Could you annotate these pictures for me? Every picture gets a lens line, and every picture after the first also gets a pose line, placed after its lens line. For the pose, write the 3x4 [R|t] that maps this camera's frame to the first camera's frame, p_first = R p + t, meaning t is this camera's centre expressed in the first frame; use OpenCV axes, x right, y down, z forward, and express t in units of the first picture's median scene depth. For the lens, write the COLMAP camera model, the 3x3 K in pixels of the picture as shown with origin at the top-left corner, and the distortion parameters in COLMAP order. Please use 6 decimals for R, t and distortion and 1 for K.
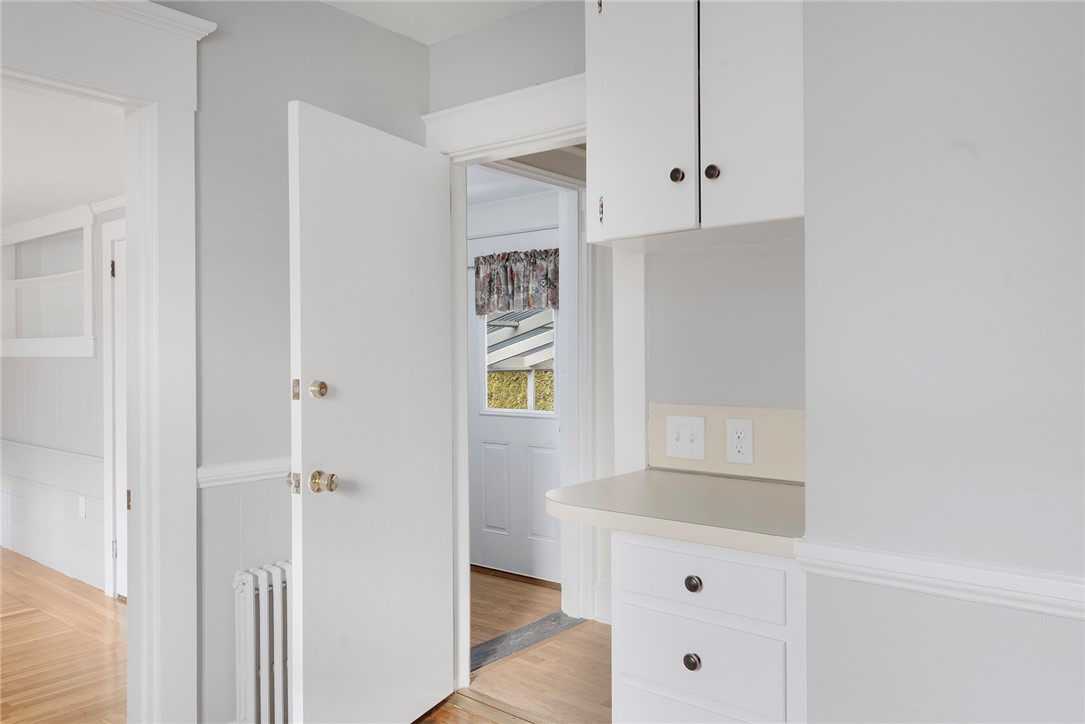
lens RADIAL K [[784.5, 0, 543.1], [0, 784.5, 357.6], [0, 0, 1]] dist [-0.013863, -0.004197]
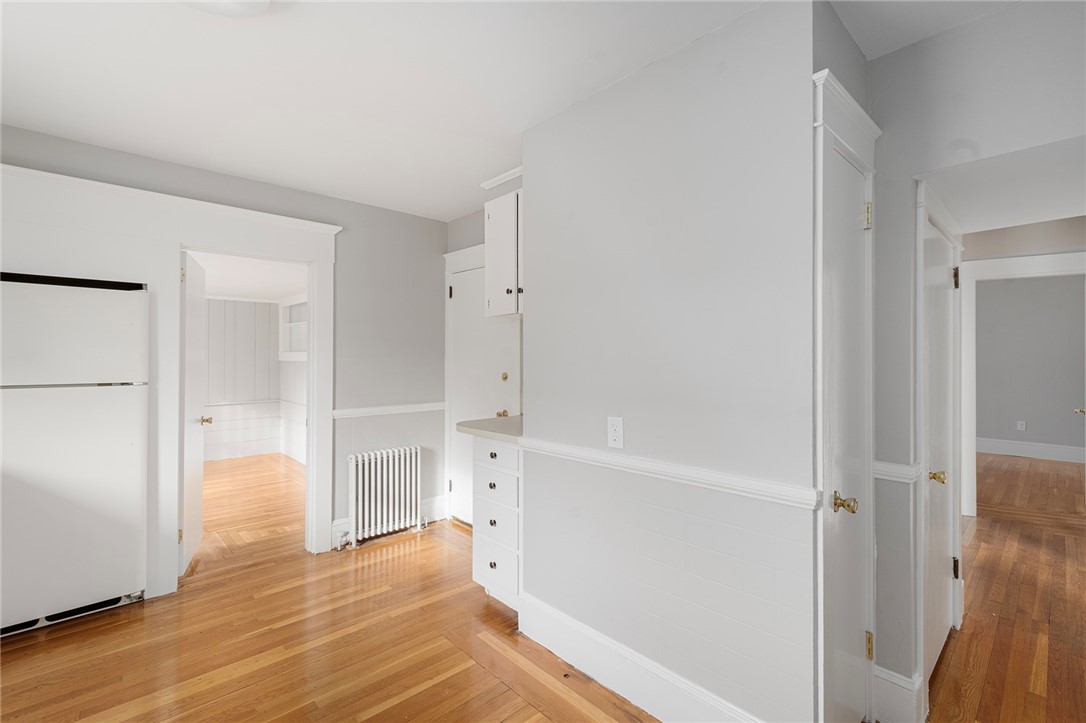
lens RADIAL K [[481.2, 0, 542.2], [0, 481.2, 362.5], [0, 0, 1]] dist [0.002004, 0.000176]
pose [[0.989628, 0.007236, -0.143468, 0.414954], [-0.007311, 0.999973, 0.000003, -0.011959], [0.143465, 0.001046, 0.989655, -0.387178]]
